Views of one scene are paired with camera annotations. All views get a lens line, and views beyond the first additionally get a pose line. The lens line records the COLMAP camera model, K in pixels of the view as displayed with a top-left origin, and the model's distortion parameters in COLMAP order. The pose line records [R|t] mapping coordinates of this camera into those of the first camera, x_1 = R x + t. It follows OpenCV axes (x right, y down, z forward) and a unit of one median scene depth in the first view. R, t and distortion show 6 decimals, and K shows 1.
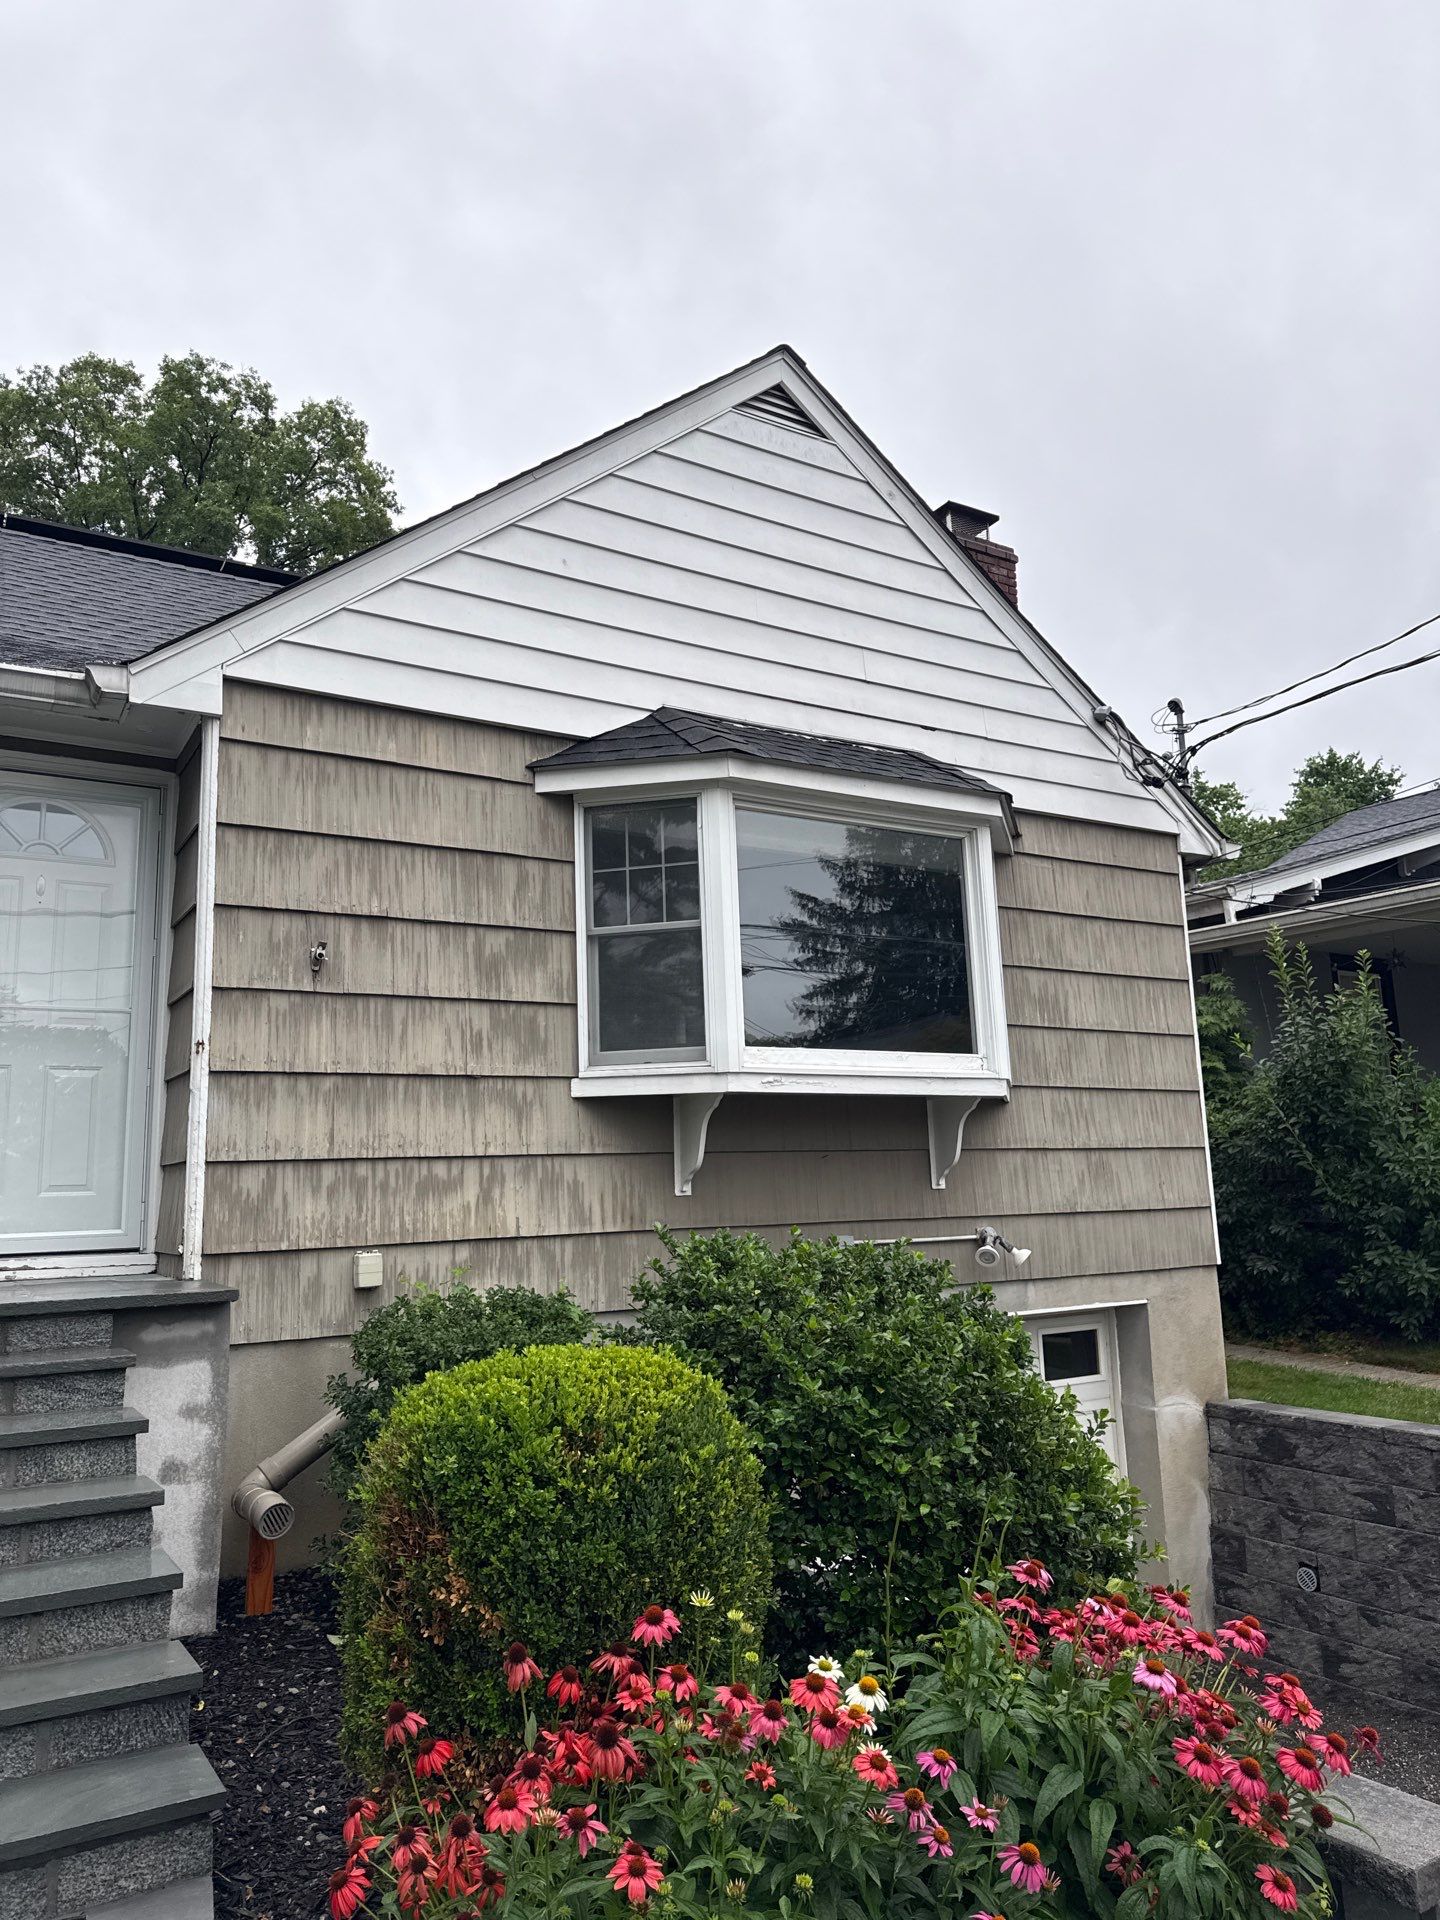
lens RADIAL K [[1351.9, 0, 720.0], [0, 1351.9, 960.0], [0, 0, 1]] dist [0.099712, 0.000138]
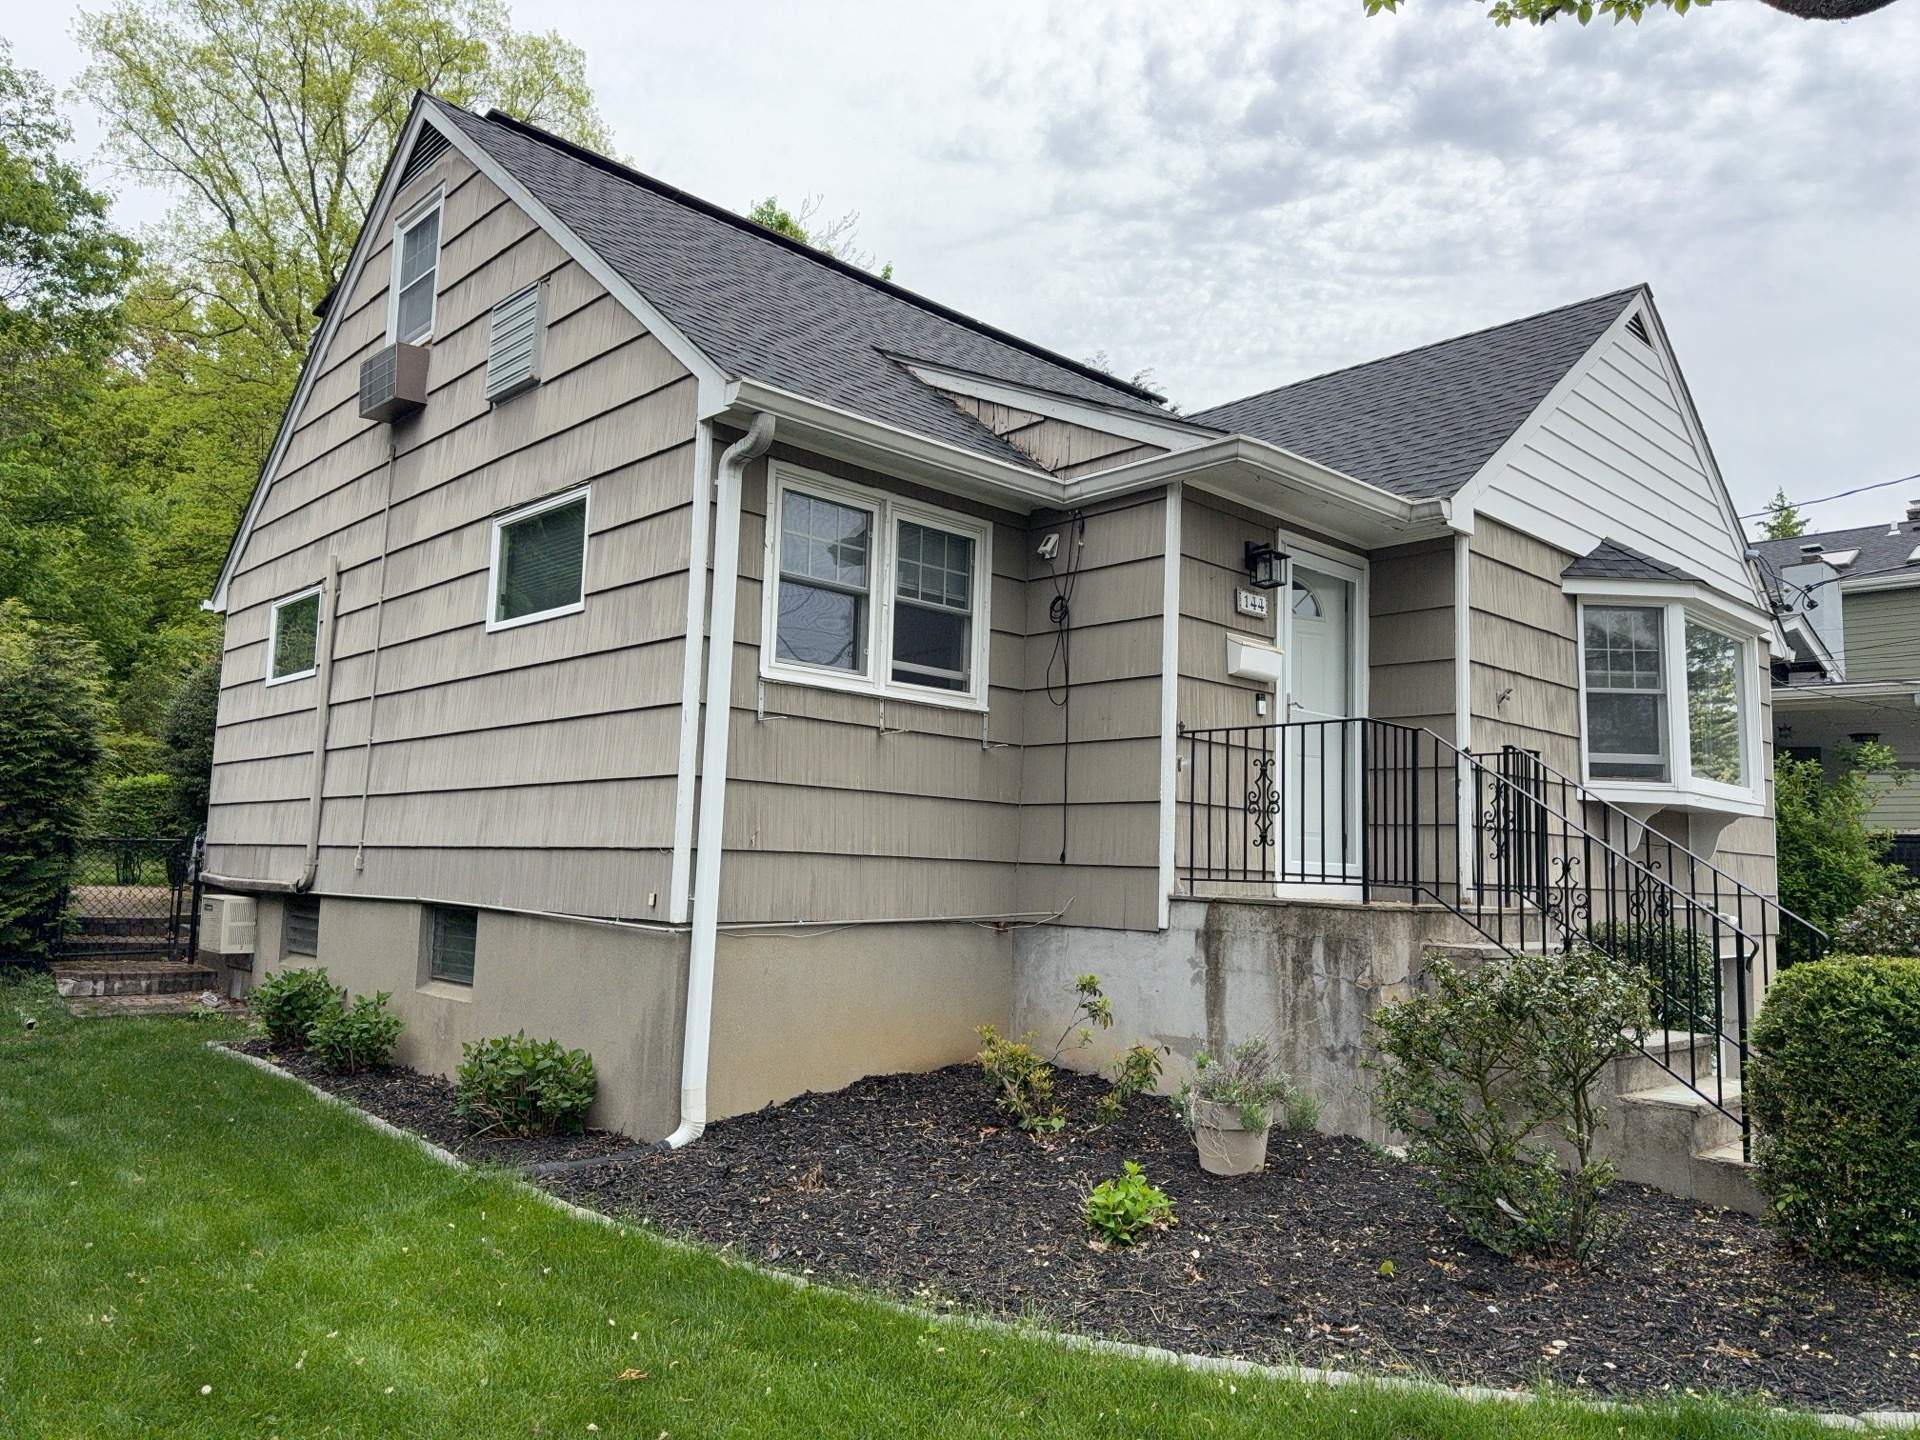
lens RADIAL K [[1365.4, 0, 960.0], [0, 1365.4, 720.0], [0, 0, 1]] dist [-0.002139, -0.000729]
pose [[0.974018, 0.092592, 0.206675, -1.063699], [-0.106596, 0.992629, 0.057658, -0.001557], [-0.199813, -0.078191, 0.976709, -0.327352]]
